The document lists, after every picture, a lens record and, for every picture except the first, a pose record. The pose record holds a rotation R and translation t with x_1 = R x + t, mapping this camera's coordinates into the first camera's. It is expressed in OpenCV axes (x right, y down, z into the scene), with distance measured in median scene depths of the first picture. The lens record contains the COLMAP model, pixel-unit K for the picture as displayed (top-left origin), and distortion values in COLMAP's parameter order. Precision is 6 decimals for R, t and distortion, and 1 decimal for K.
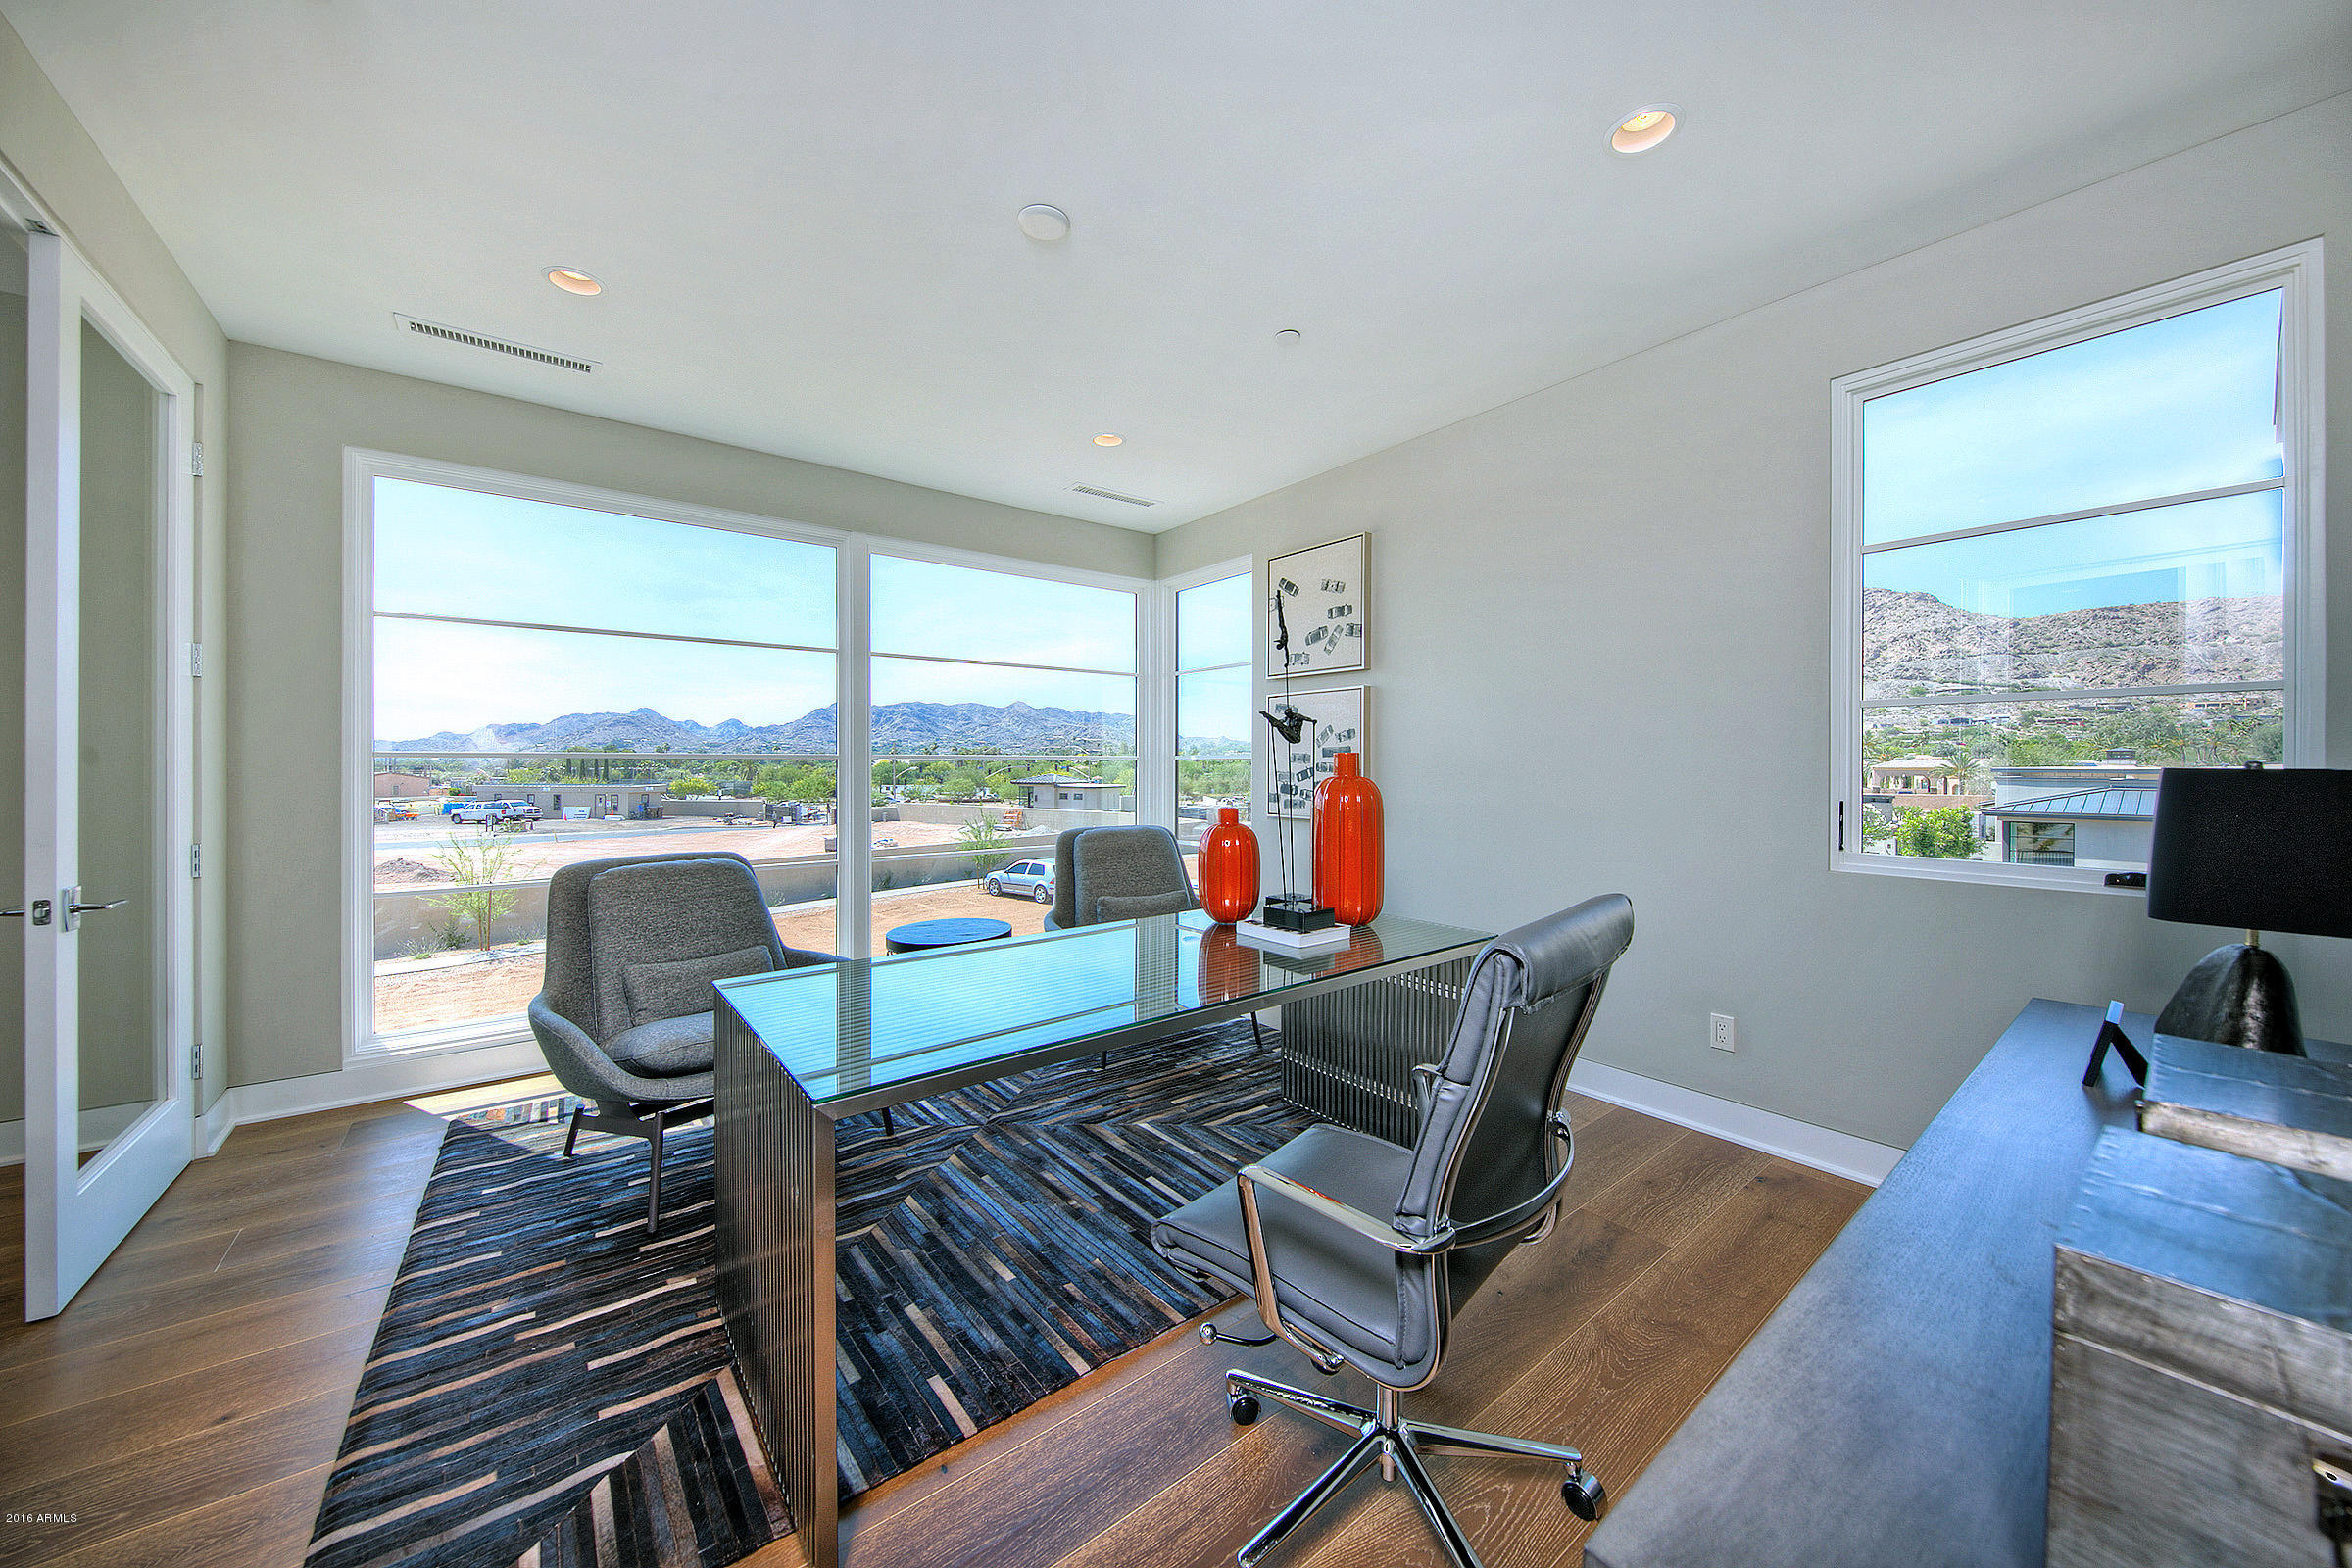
lens RADIAL K [[829.0, 0, 1181.9], [0, 829.0, 762.1], [0, 0, 1]] dist [0.006934, -0.000018]
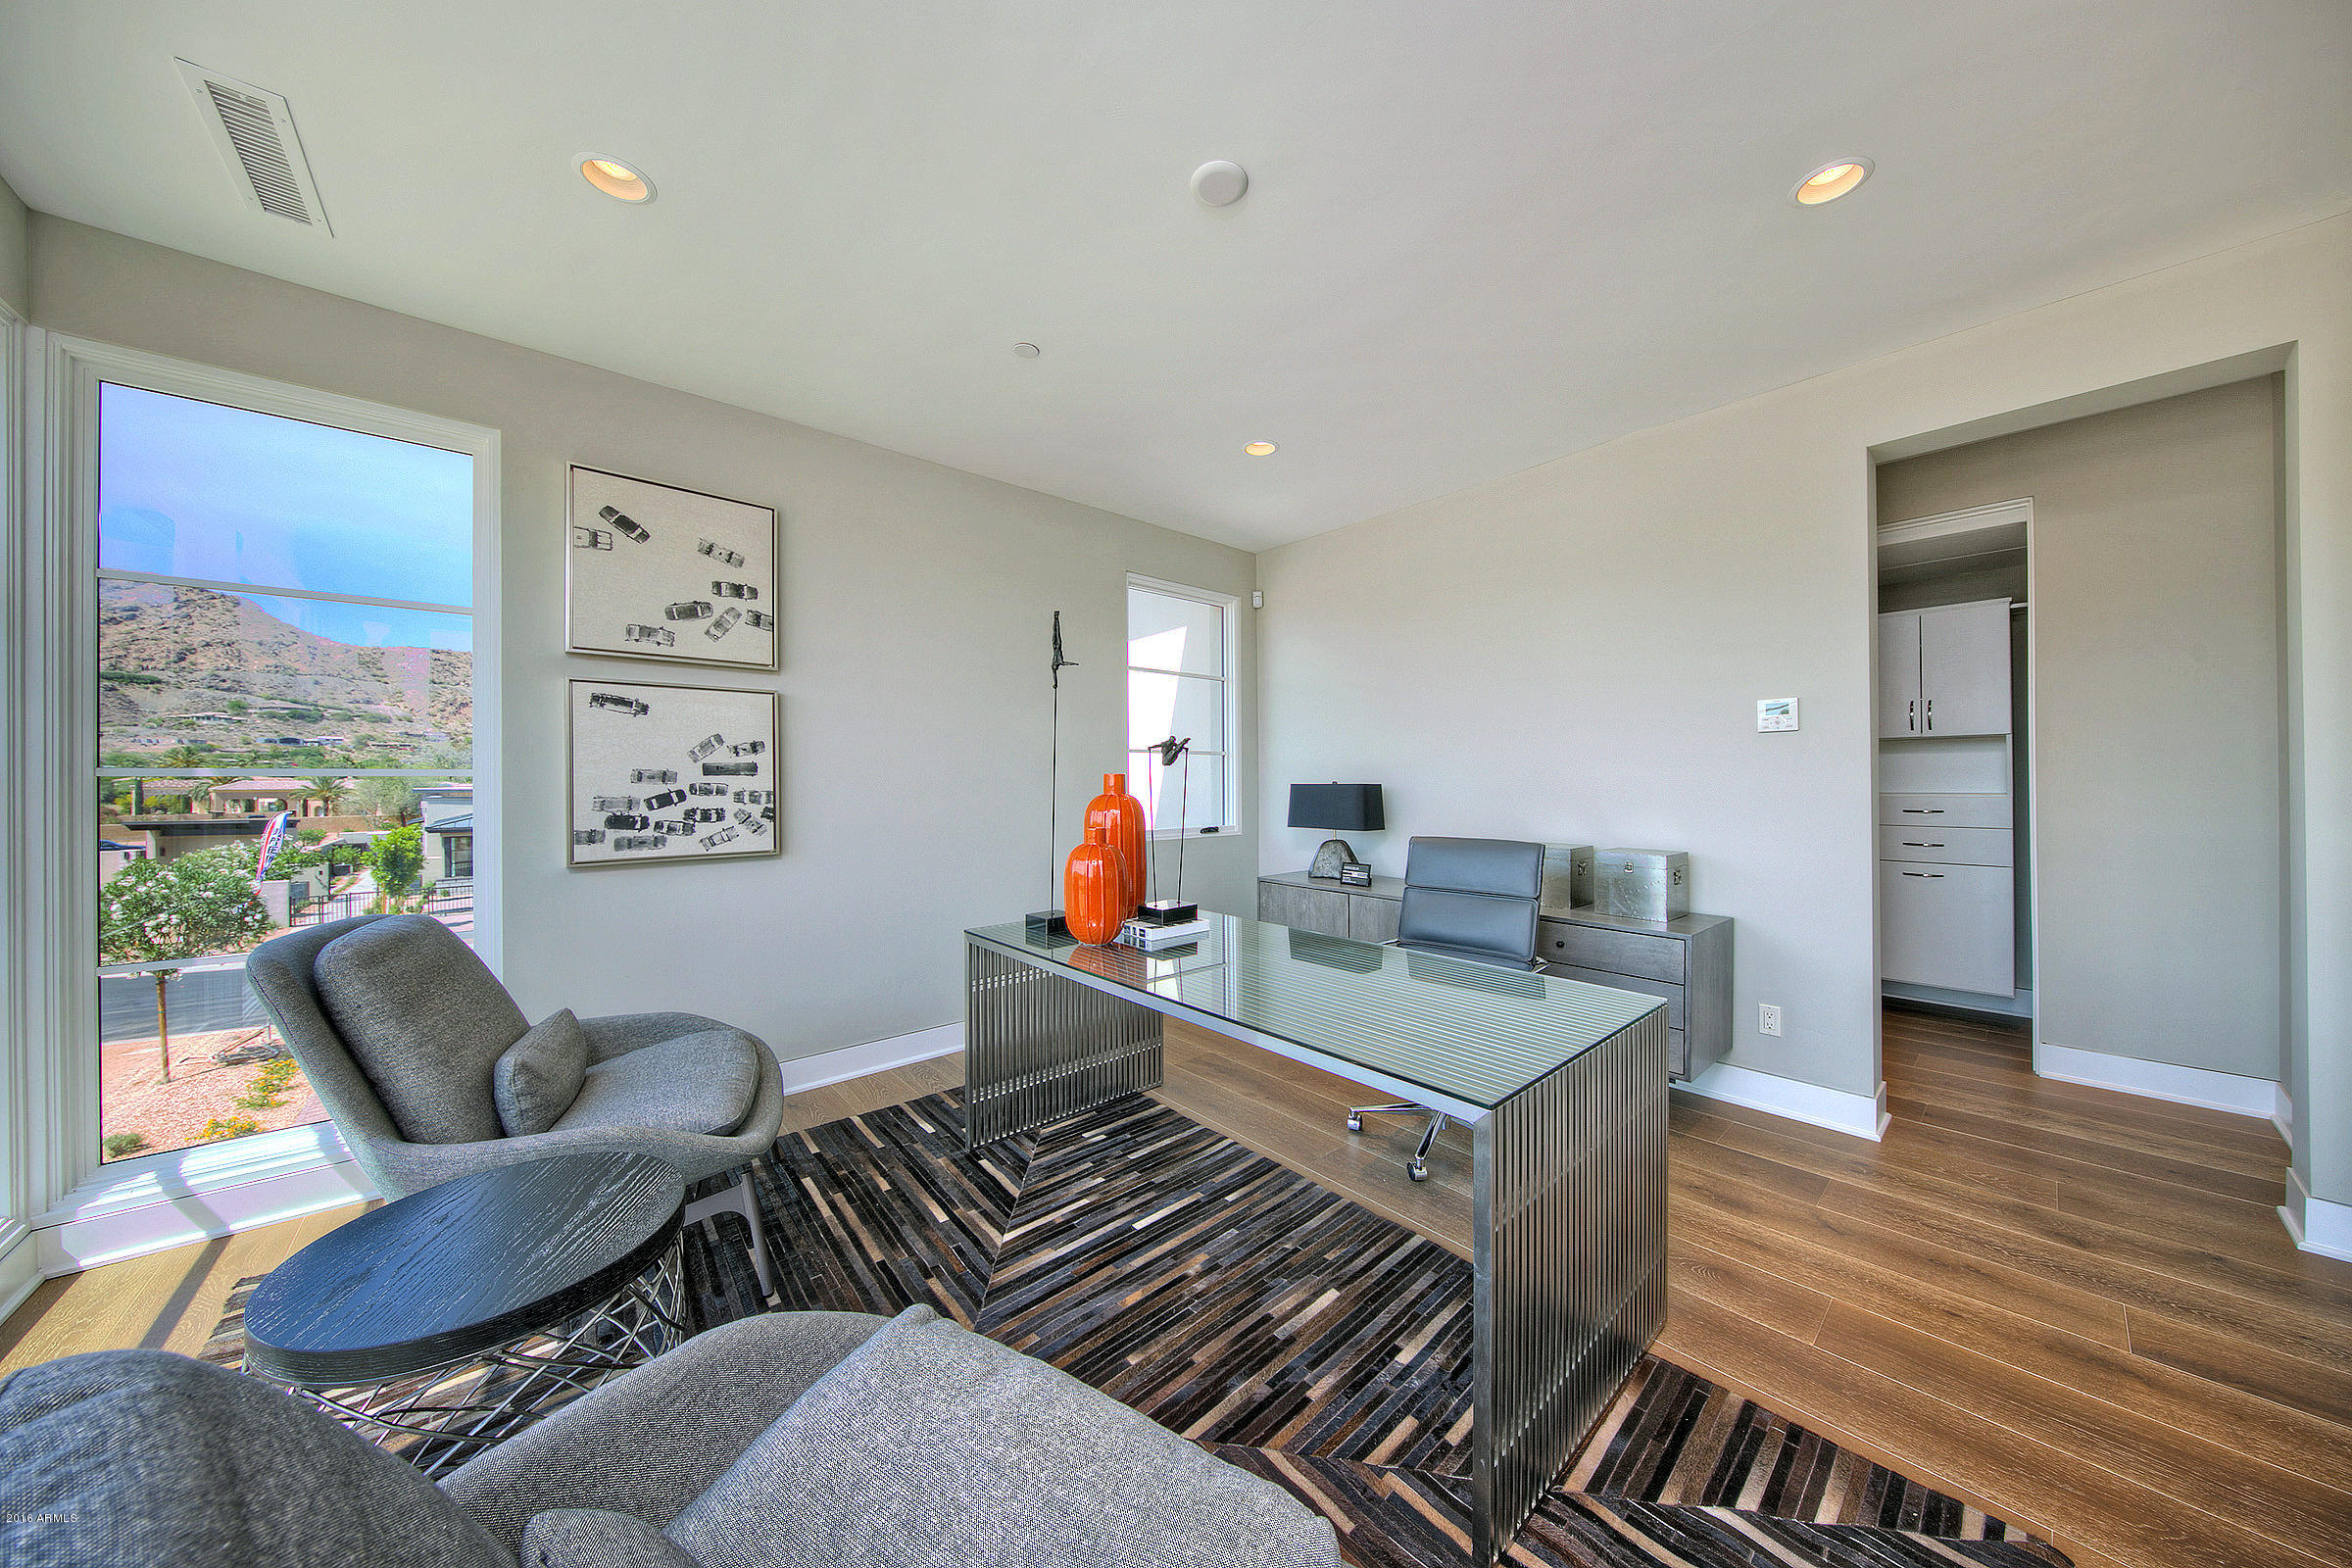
lens RADIAL K [[781.7, 0, 1176.0], [0, 781.7, 784.0], [0, 0, 1]] dist [-0.000221, -0.000043]
pose [[-0.057863, -0.003139, 0.998320, -0.548736], [0.002272, 0.999992, 0.003276, 0.000255], [-0.998322, 0.002458, -0.057855, 0.599671]]
